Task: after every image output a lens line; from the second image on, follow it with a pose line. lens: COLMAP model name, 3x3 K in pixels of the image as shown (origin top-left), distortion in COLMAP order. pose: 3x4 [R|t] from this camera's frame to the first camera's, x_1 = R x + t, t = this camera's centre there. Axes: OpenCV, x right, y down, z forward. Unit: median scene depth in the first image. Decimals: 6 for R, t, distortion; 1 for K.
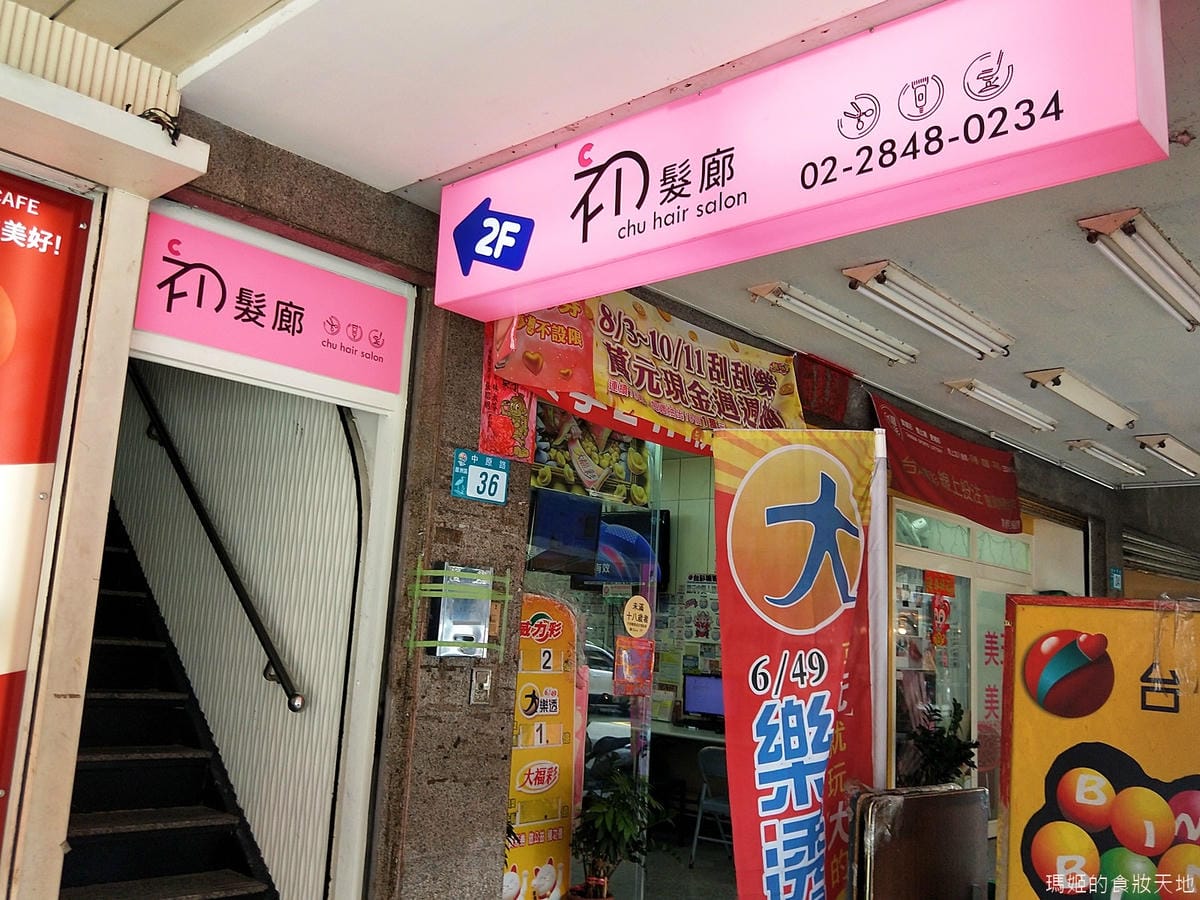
lens RADIAL K [[1056.5, 0, 621.1], [0, 1056.5, 419.8], [0, 0, 1]] dist [-0.007566, -0.003377]
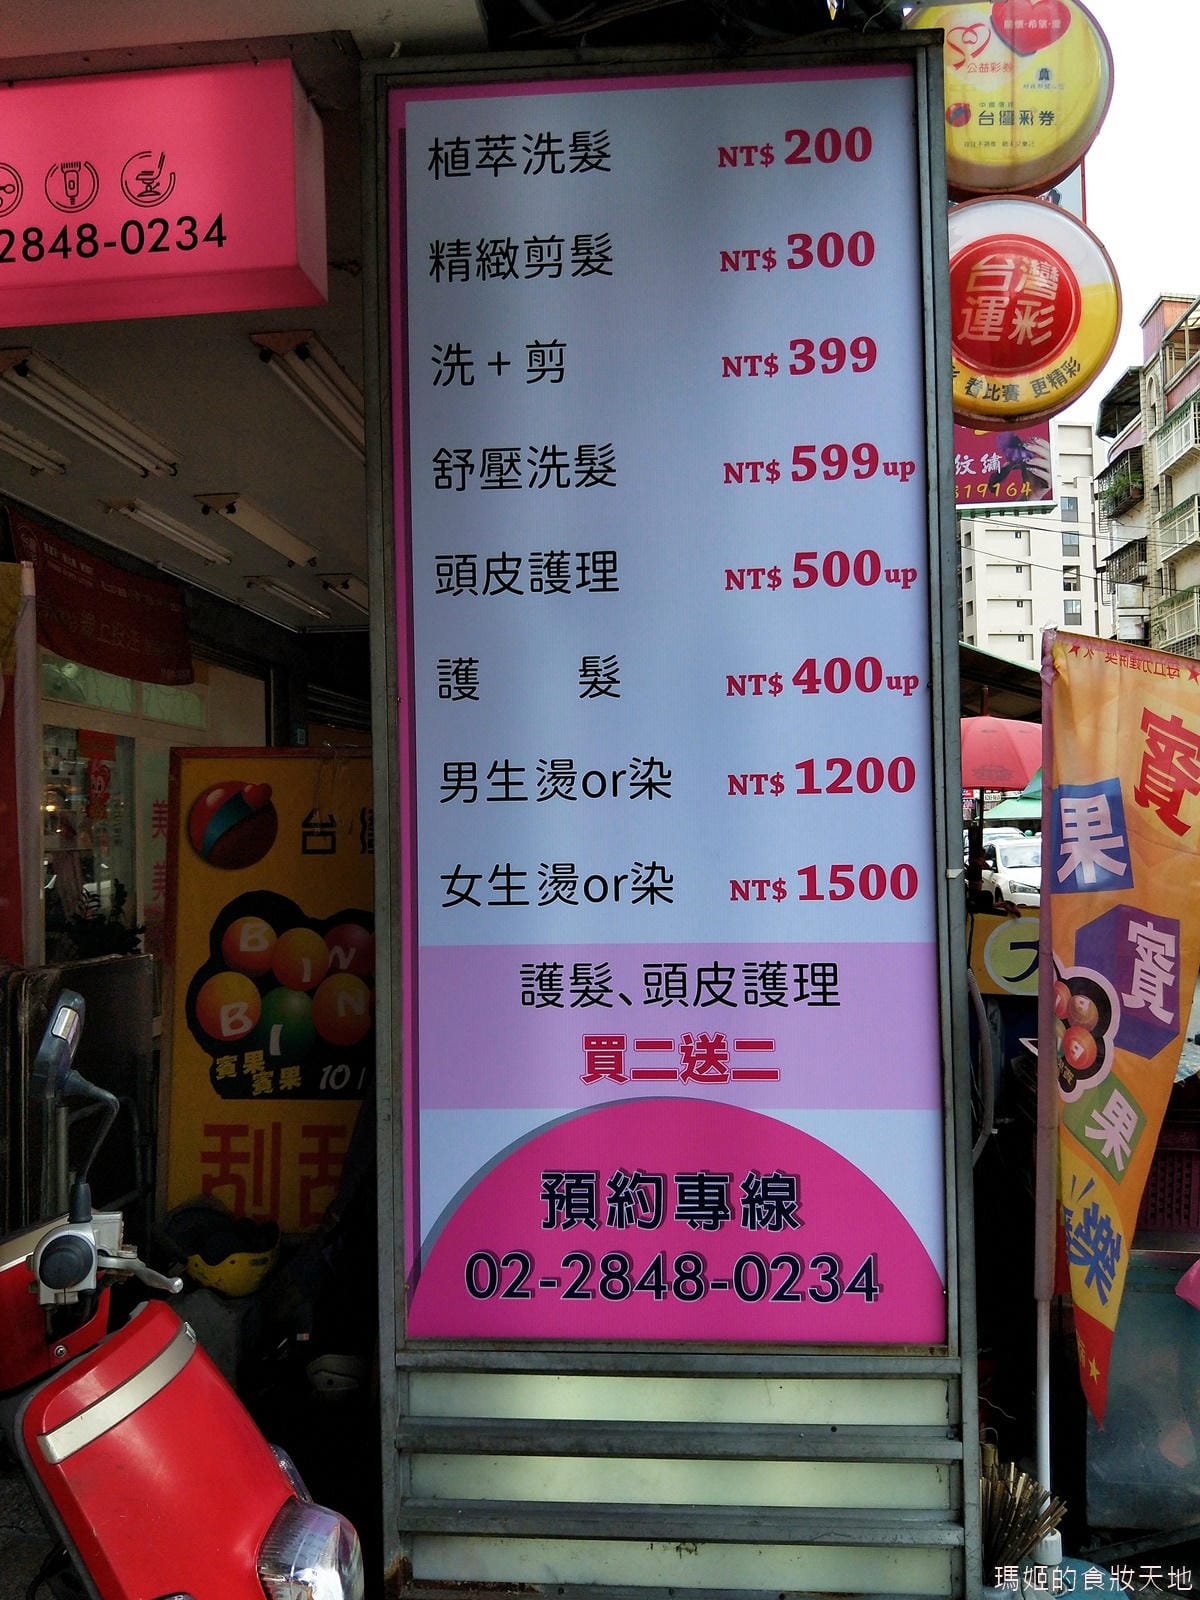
lens RADIAL K [[1408.7, 0, 600.0], [0, 1408.7, 800.0], [0, 0, 1]] dist [-0.007566, -0.003377]
pose [[0.805278, -0.060263, 0.589827, -0.068513], [-0.051033, 0.984084, 0.170218, -0.020525], [-0.590698, -0.167174, 0.789385, -0.222445]]
